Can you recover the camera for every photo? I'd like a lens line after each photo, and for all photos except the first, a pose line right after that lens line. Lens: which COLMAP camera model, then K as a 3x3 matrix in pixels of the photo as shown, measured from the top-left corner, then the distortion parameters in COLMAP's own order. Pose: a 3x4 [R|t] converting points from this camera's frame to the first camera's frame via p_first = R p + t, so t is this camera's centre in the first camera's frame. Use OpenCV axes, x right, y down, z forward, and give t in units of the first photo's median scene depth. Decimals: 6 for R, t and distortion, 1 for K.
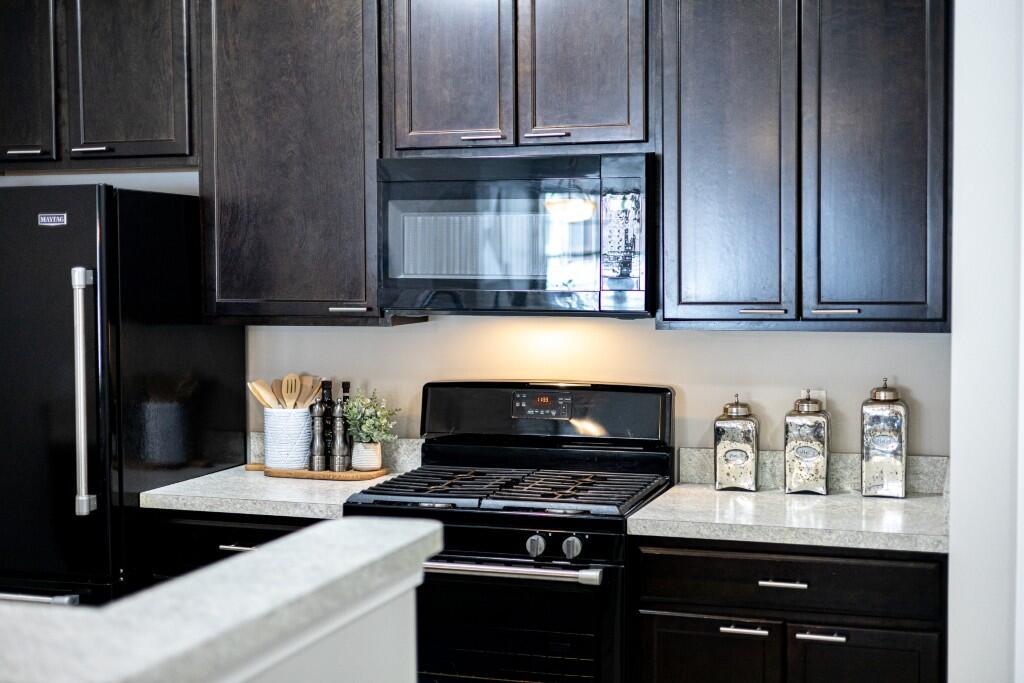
lens RADIAL K [[1425.1, 0, 512.0], [0, 1425.1, 341.5], [0, 0, 1]] dist [0.009509, 0.021840]
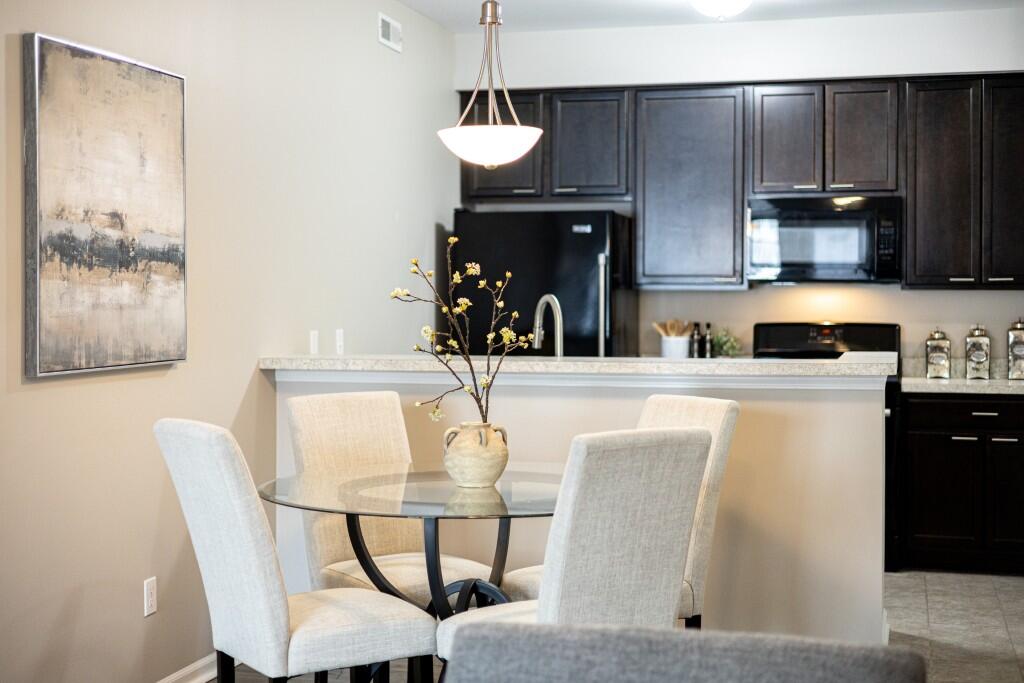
lens RADIAL K [[1425.1, 0, 512.0], [0, 1425.1, 341.5], [0, 0, 1]] dist [0.009509, 0.021840]
pose [[0.997748, 0.004944, 0.066891, -0.521520], [-0.003399, 0.999725, -0.023189, 0.101855], [-0.066988, 0.022909, 0.997491, -0.818142]]
